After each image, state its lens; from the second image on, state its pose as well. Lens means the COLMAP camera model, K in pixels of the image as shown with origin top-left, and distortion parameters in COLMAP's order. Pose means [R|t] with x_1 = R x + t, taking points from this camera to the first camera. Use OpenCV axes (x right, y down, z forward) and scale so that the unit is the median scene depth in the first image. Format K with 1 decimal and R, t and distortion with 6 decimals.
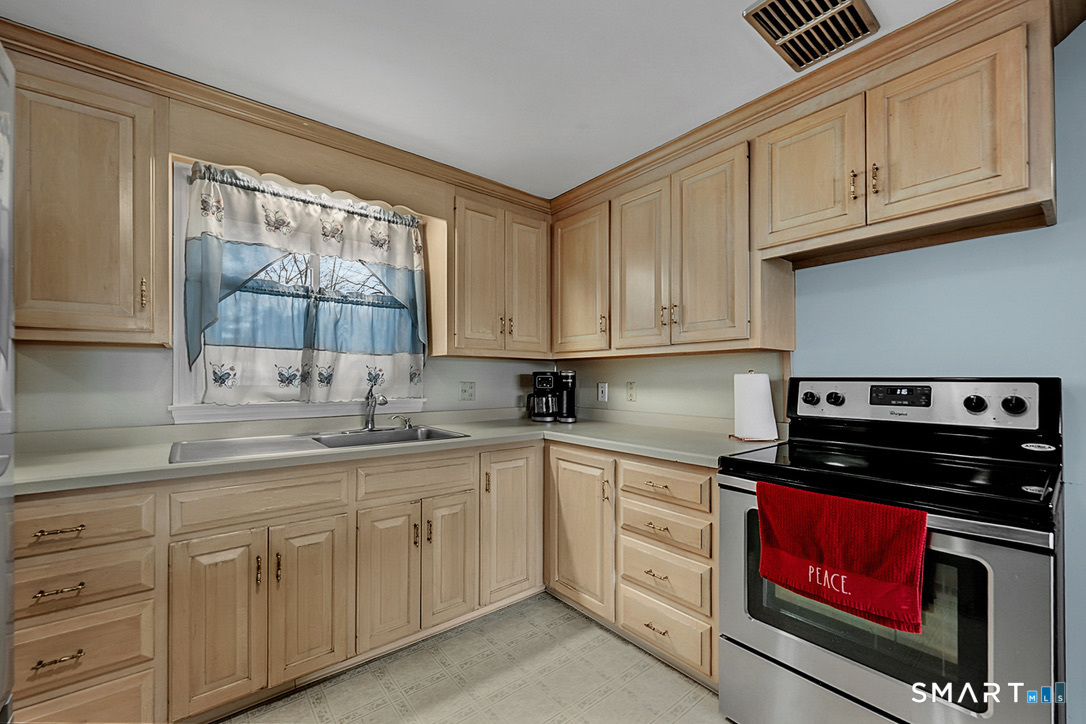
lens RADIAL K [[441.4, 0, 544.4], [0, 441.4, 375.0], [0, 0, 1]] dist [0.000733, -0.000484]
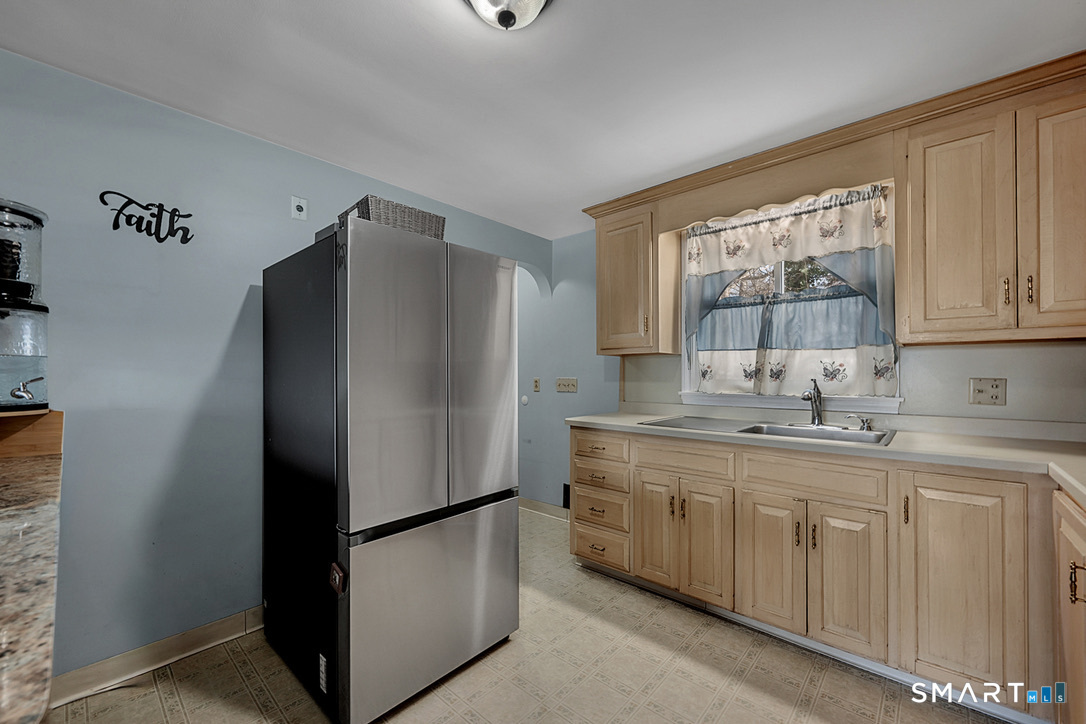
lens RADIAL K [[441.4, 0, 543.4], [0, 441.4, 370.2], [0, 0, 1]] dist [0.000733, -0.000484]
pose [[0.140908, -0.010449, -0.989967, 0.539127], [0.009661, 0.999911, -0.009179, 0.003398], [0.989975, -0.008271, 0.140997, 0.274716]]
